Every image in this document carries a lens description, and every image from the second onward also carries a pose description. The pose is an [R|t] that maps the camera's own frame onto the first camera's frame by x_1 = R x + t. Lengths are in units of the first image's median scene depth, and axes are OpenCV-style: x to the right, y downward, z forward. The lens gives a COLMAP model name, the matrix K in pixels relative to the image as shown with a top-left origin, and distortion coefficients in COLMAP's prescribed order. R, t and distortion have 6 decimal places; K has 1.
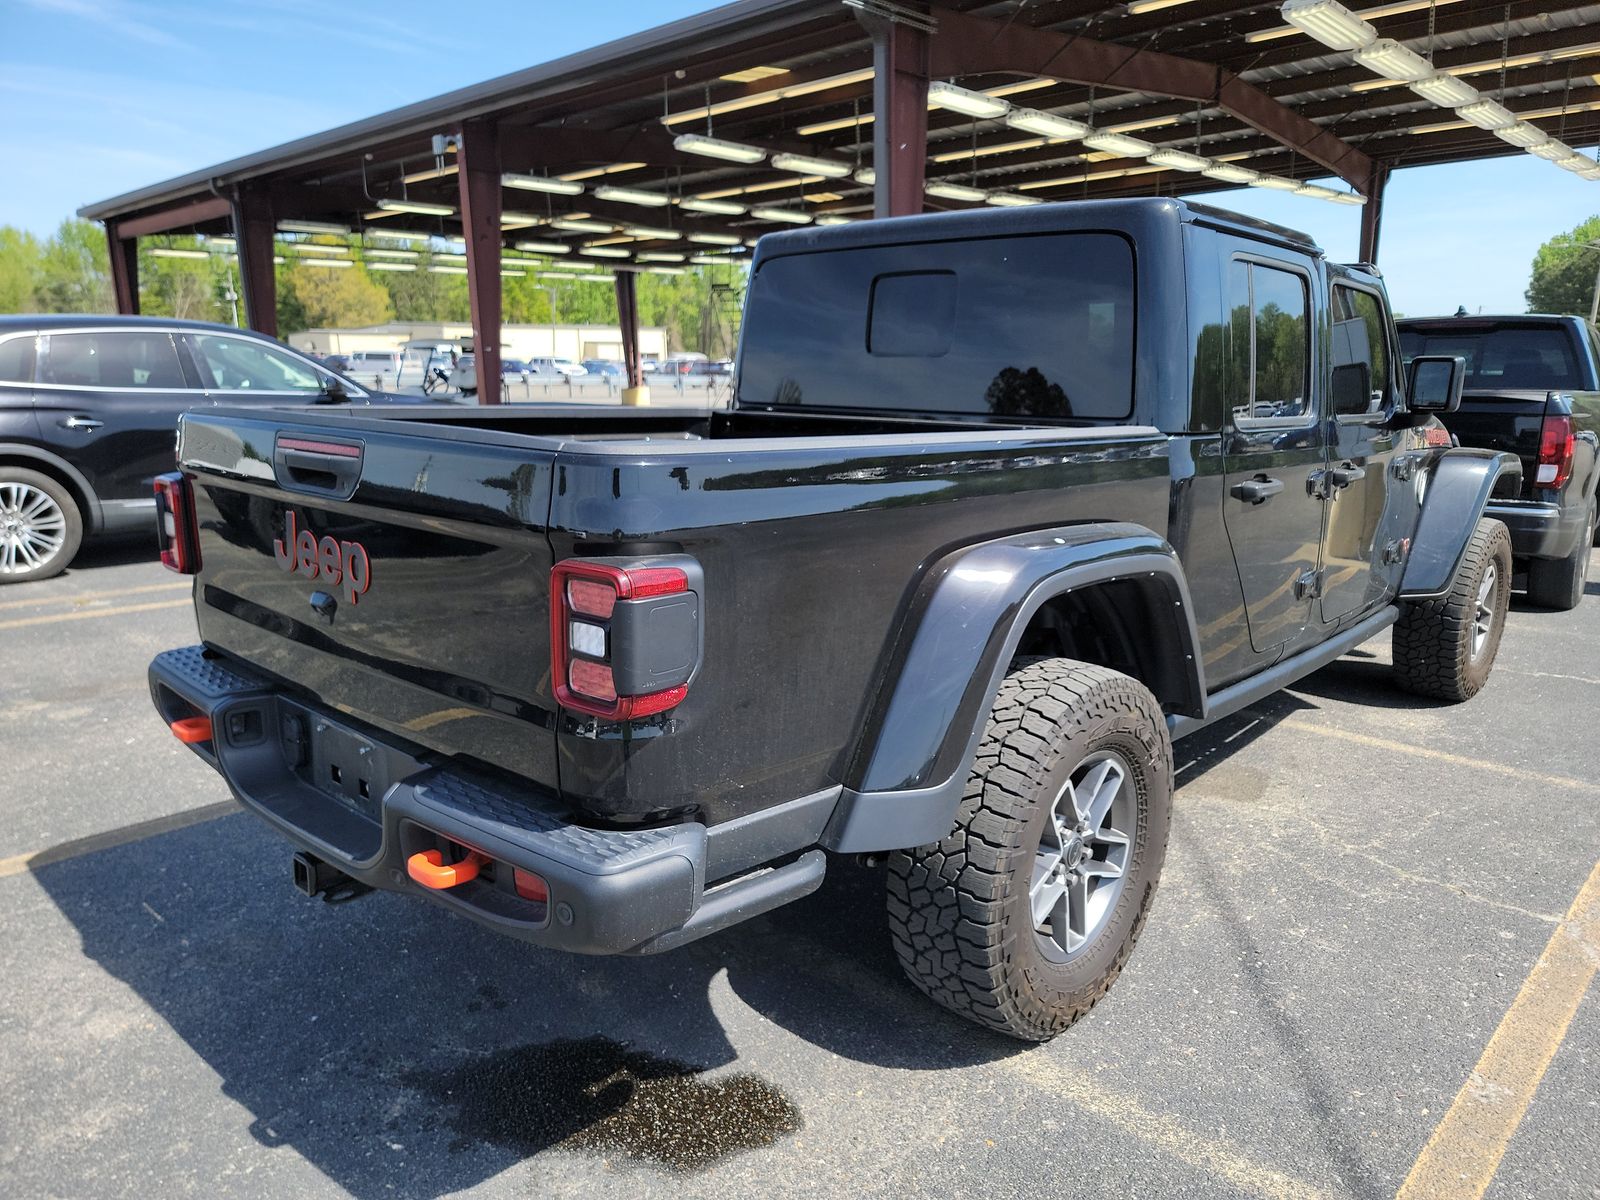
lens RADIAL K [[1115.4, 0, 800.0], [0, 1115.4, 600.0], [0, 0, 1]] dist [0.002656, 0.002149]
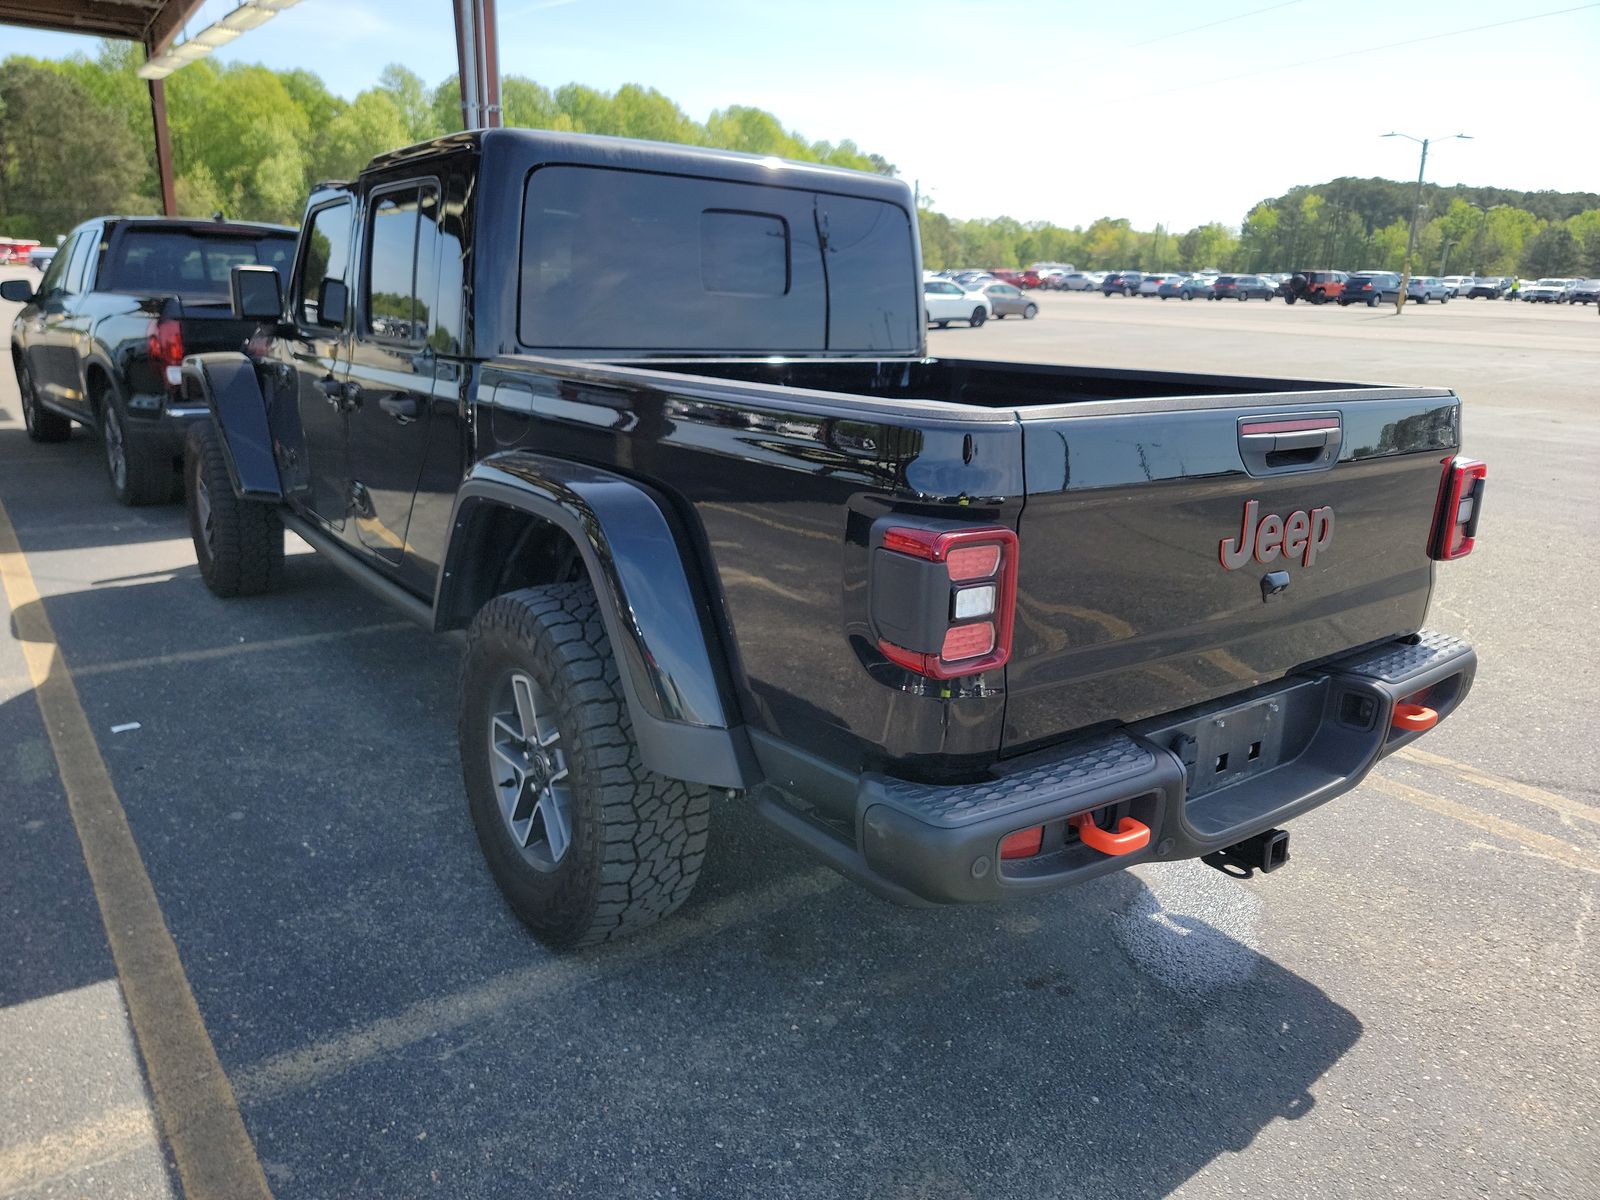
lens RADIAL K [[1108.8, 0, 799.1], [0, 1108.8, 581.5], [0, 0, 1]] dist [0.096668, -0.099178]
pose [[0.157224, -0.228938, 0.960660, -0.809659], [0.153287, 0.966626, 0.205272, -0.146607], [-0.975594, 0.114983, 0.187070, 0.677011]]
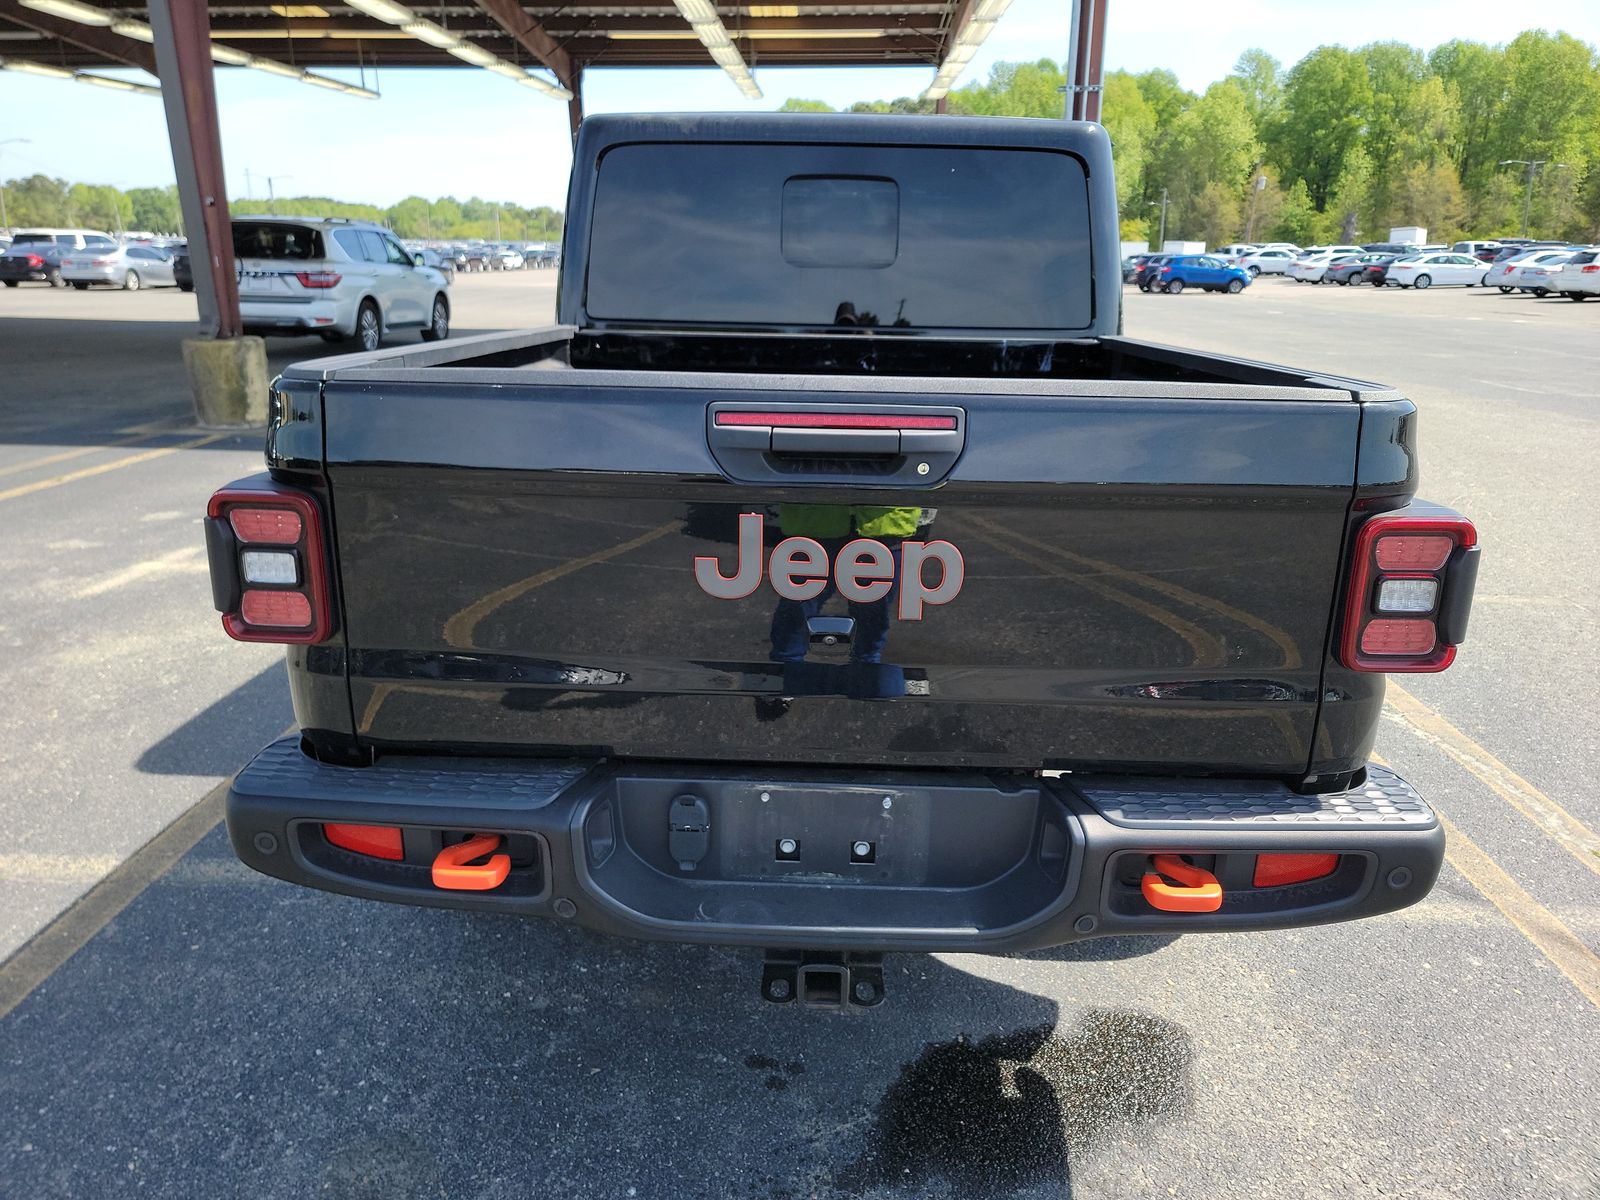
lens RADIAL K [[1119.1, 0, 800.0], [0, 1119.1, 600.0], [0, 0, 1]] dist [0.051758, -0.054982]
pose [[0.748778, -0.171080, 0.640362, -0.518168], [0.110647, 0.984822, 0.133726, -0.065658], [-0.653521, -0.029278, 0.756342, 0.254996]]
